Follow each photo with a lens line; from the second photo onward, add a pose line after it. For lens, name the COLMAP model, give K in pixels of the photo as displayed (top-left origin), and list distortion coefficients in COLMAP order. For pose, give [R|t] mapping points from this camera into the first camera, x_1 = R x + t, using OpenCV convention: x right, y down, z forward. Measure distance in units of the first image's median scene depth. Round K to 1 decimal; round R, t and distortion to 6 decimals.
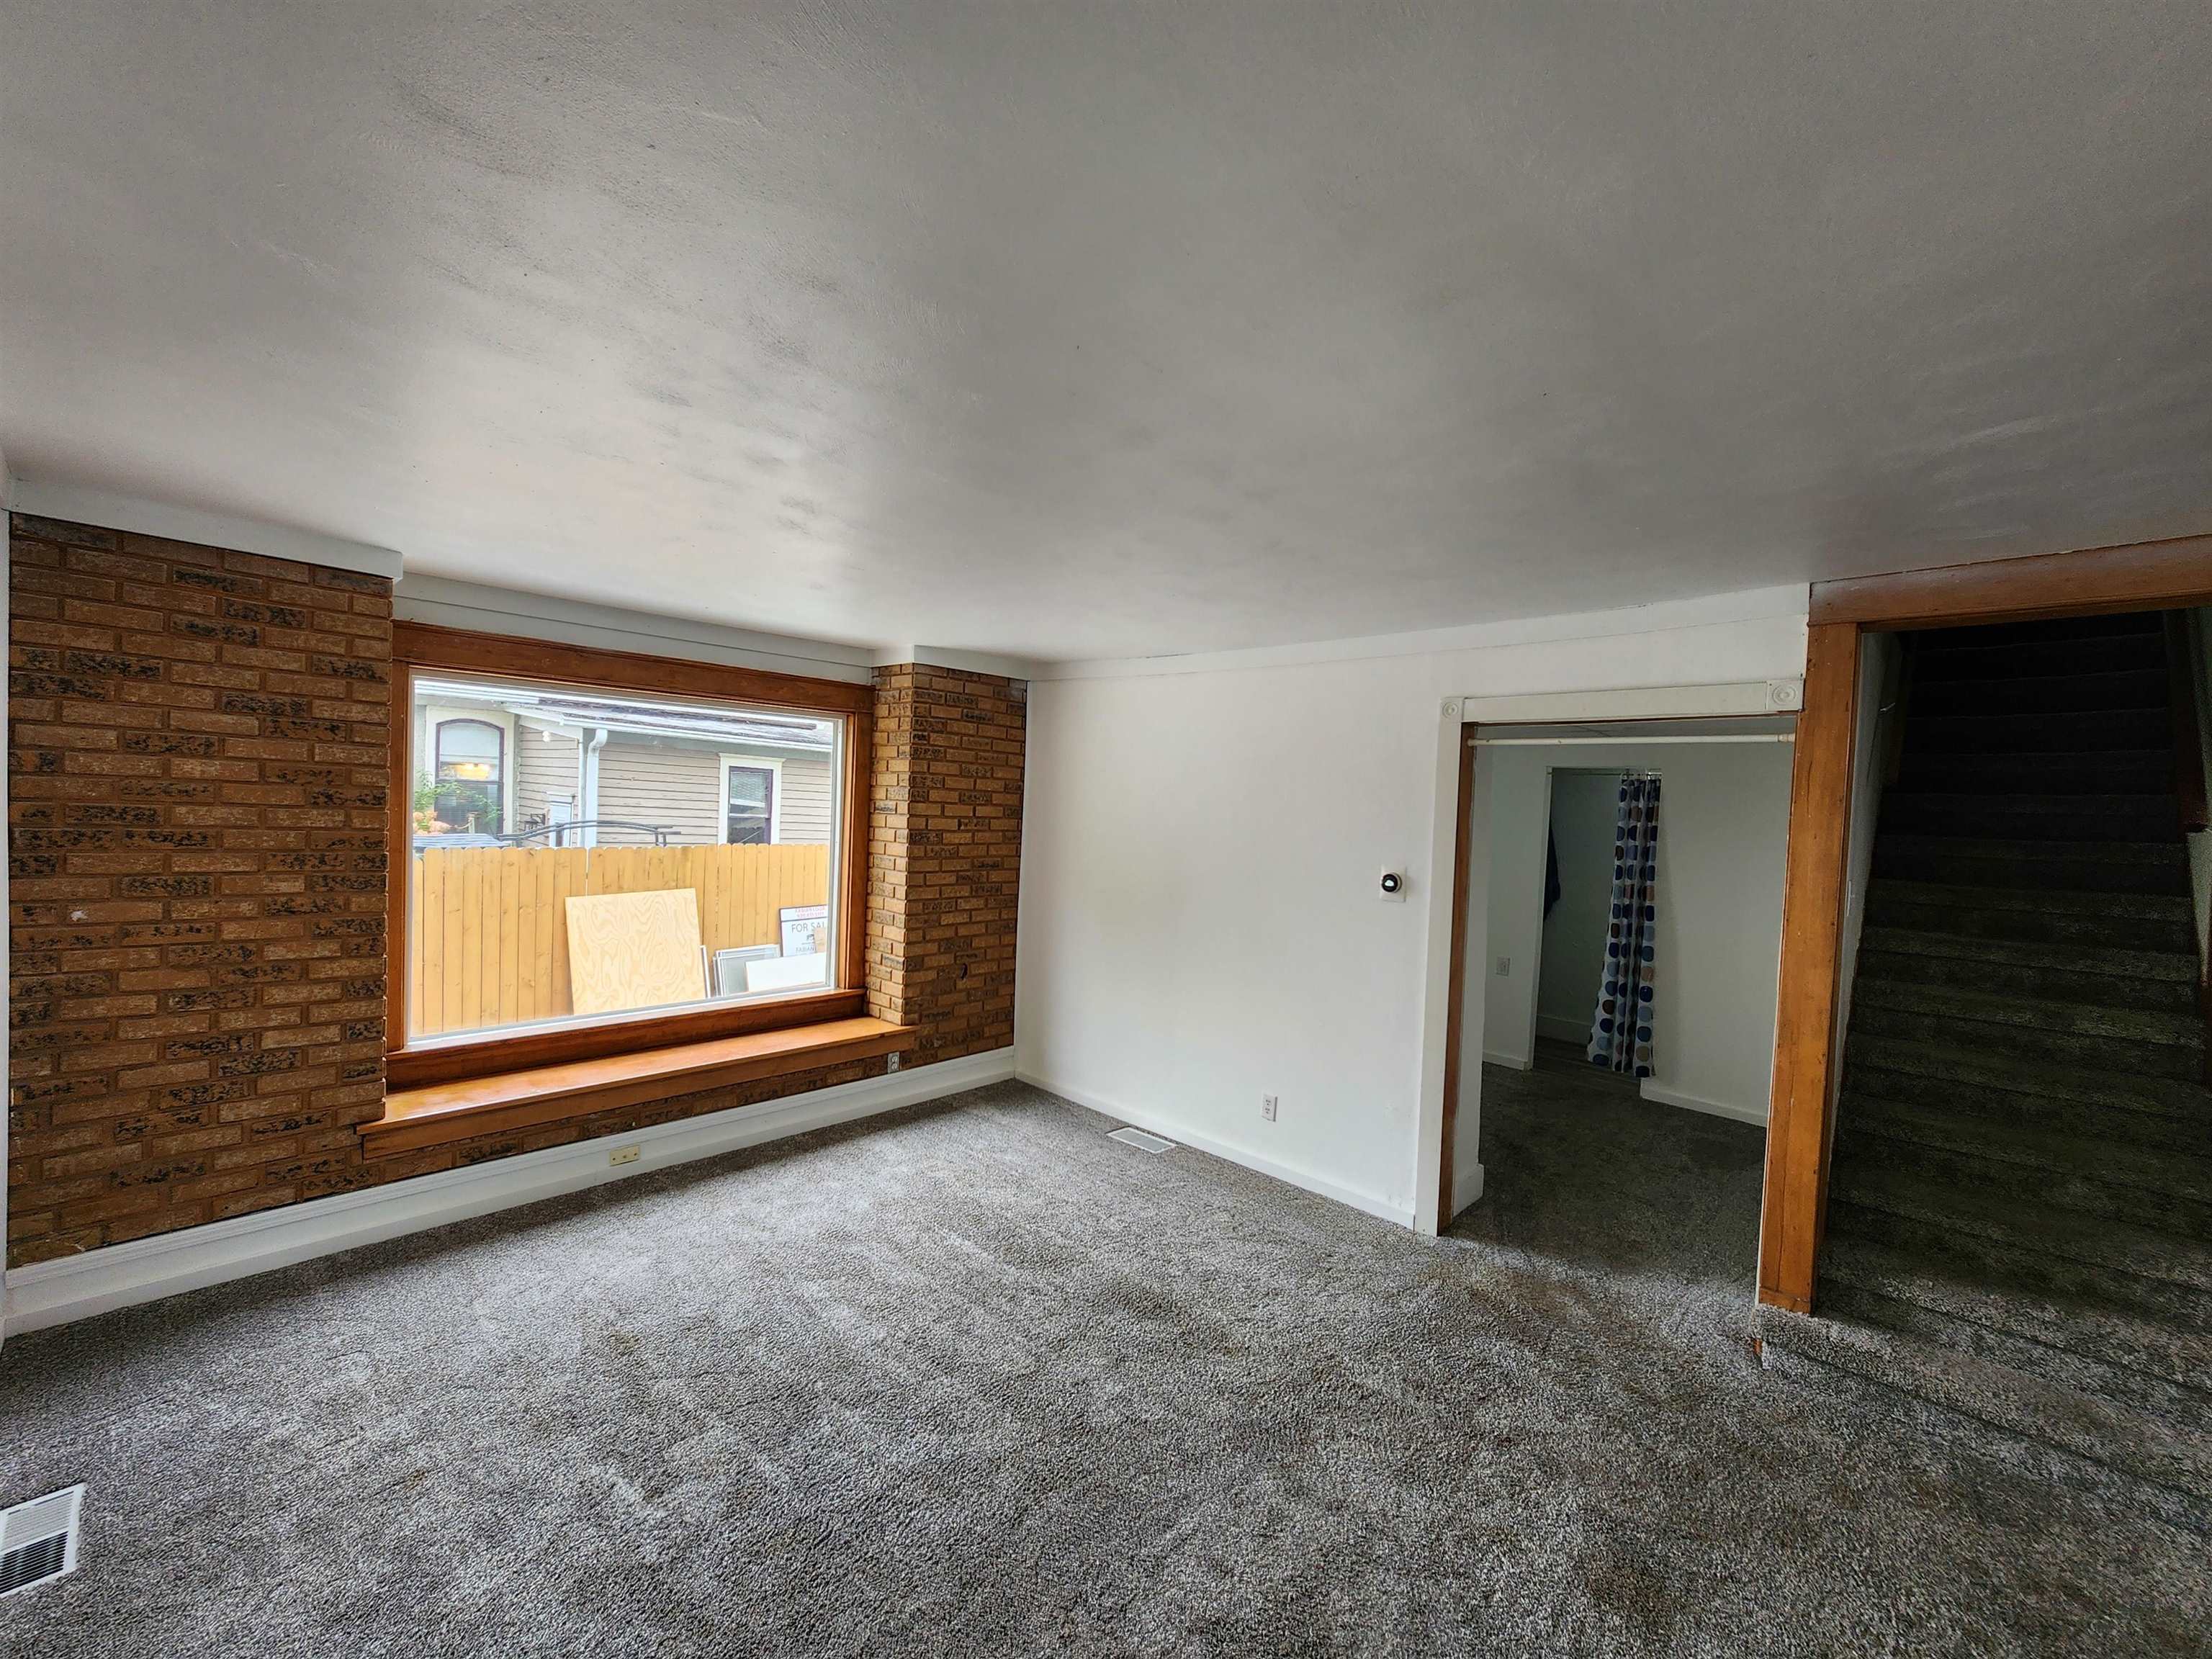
lens RADIAL K [[912.0, 0, 1090.3], [0, 912.0, 834.4], [0, 0, 1]] dist [-0.001589, 0.000493]
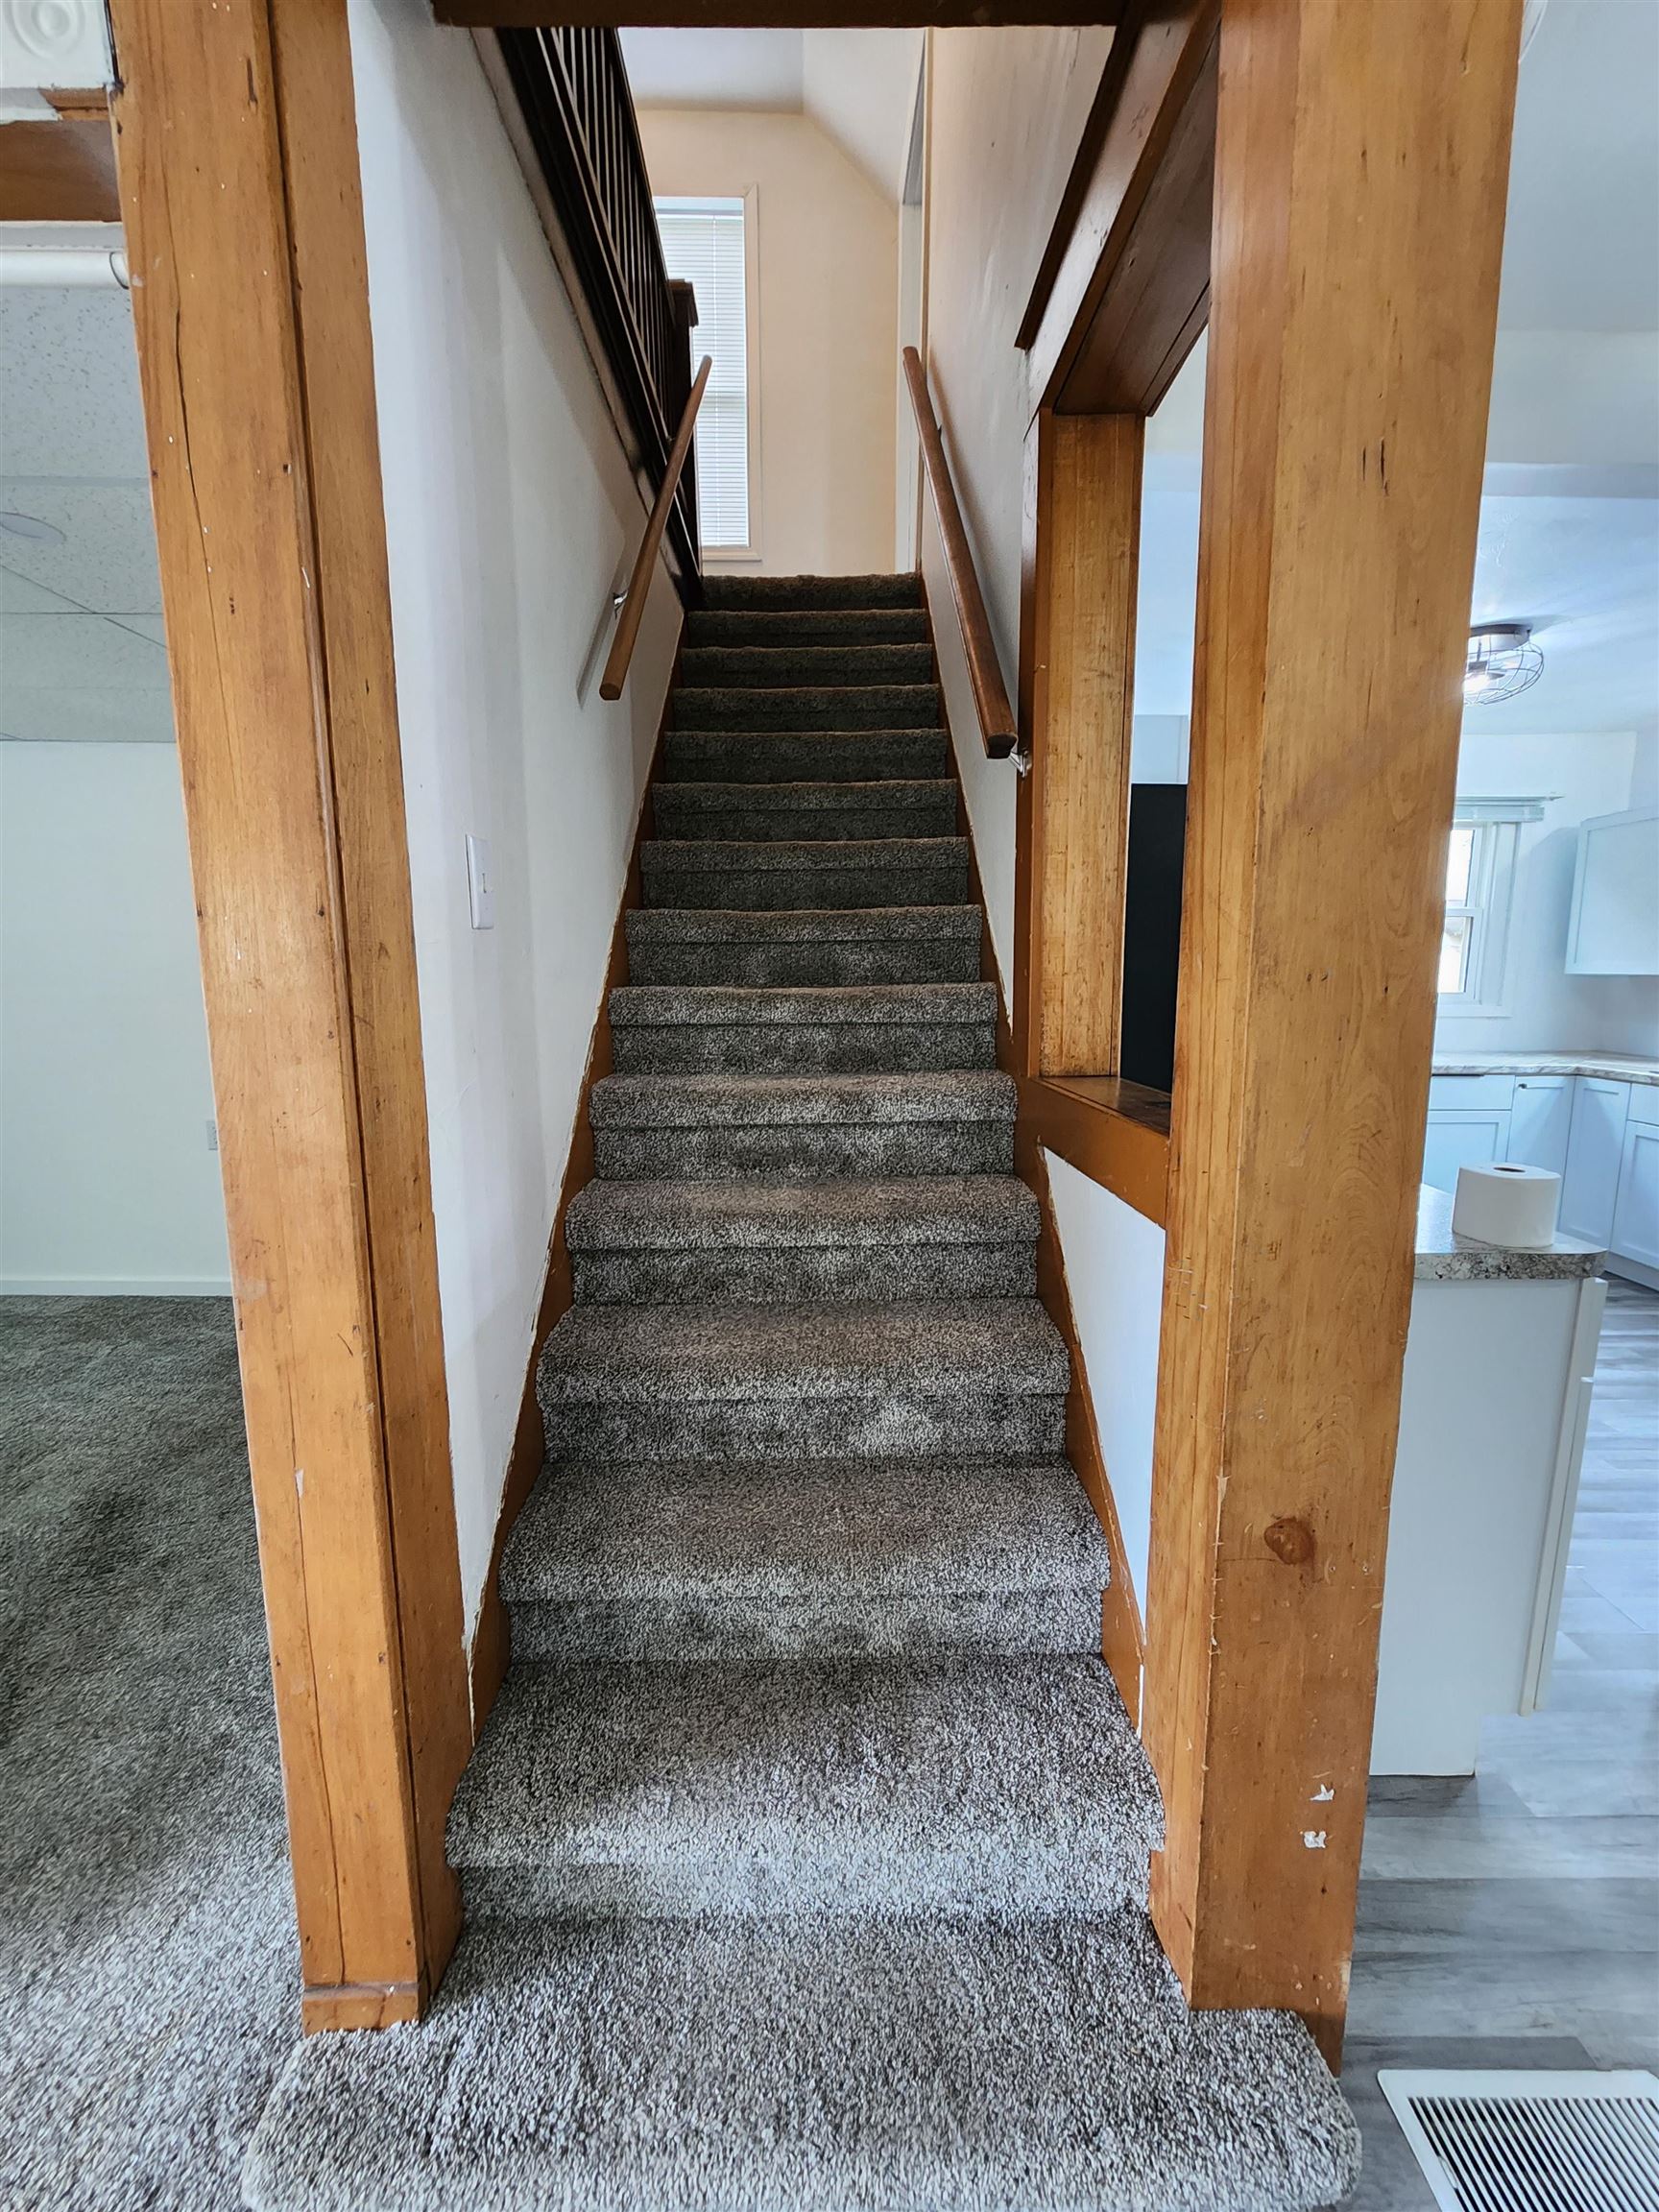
lens RADIAL K [[912.0, 0, 825.1], [0, 912.0, 1102.8], [0, 0, 1]] dist [-0.001589, 0.000493]
pose [[0.711854, -0.144068, 0.687392, 0.636409], [0.055054, 0.987170, 0.149885, 0.111031], [-0.700166, -0.068852, 0.710653, 0.589066]]
